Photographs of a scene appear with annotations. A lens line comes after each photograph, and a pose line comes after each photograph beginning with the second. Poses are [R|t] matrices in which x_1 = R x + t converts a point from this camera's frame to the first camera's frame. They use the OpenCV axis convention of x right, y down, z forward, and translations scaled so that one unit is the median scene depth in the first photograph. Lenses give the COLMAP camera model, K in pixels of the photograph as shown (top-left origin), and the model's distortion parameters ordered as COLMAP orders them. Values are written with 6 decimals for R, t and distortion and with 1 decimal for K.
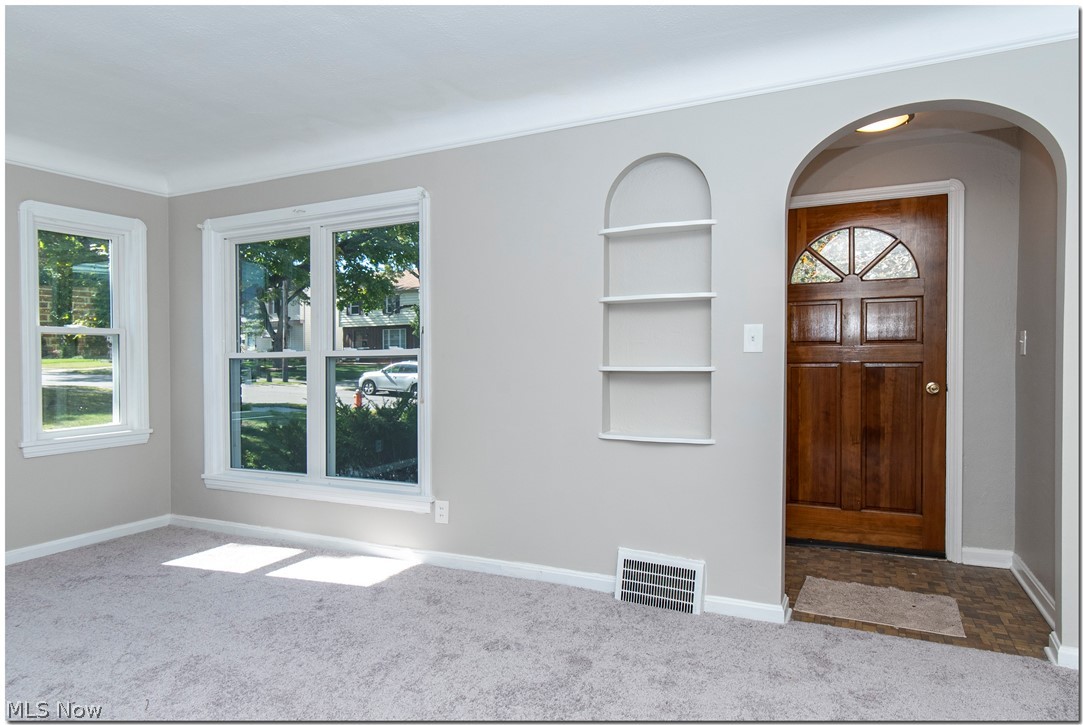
lens RADIAL K [[648.2, 0, 541.5], [0, 648.2, 362.5], [0, 0, 1]] dist [0.002168, -0.000475]
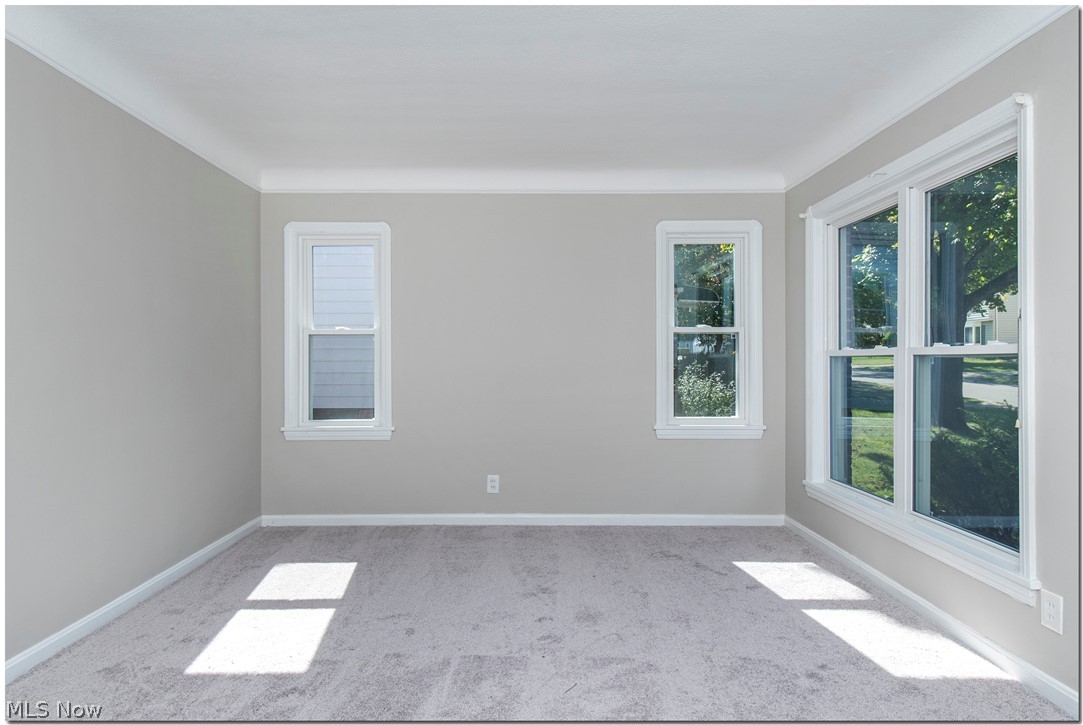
lens RADIAL K [[654.6, 0, 540.6], [0, 654.6, 345.8], [0, 0, 1]] dist [-0.000724, -0.000604]
pose [[0.444367, -0.002552, -0.895841, 0.175833], [-0.017718, 0.999775, -0.011637, -0.003949], [0.895669, 0.021044, 0.444222, 0.271778]]
